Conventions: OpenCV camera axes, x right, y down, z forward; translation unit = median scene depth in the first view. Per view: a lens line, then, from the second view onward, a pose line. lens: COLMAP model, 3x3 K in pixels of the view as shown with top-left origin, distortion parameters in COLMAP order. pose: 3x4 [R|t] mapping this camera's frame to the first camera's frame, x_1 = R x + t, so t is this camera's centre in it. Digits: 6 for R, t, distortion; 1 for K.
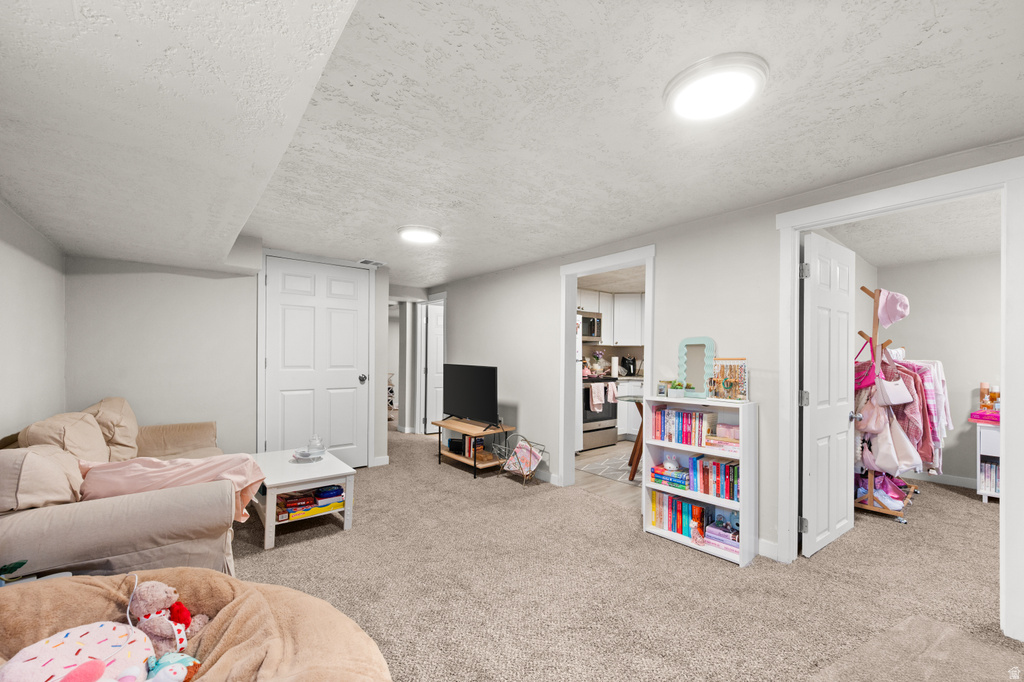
lens RADIAL K [[413.6, 0, 516.2], [0, 413.6, 349.7], [0, 0, 1]] dist [-0.001435, 0.000336]
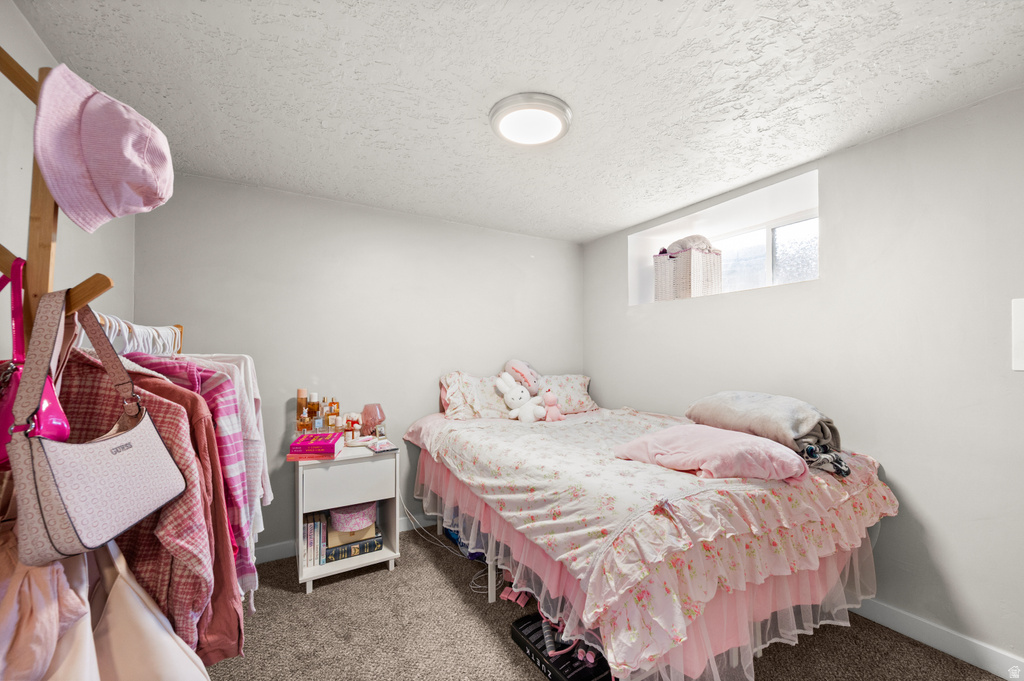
lens RADIAL K [[413.6, 0, 516.2], [0, 413.6, 349.2], [0, 0, 1]] dist [-0.001435, 0.000336]
pose [[0.170735, -0.000777, 0.985317, 0.561570], [0.001218, 0.999999, 0.000577, 0.018320], [-0.985316, 0.001102, 0.170736, 0.566256]]
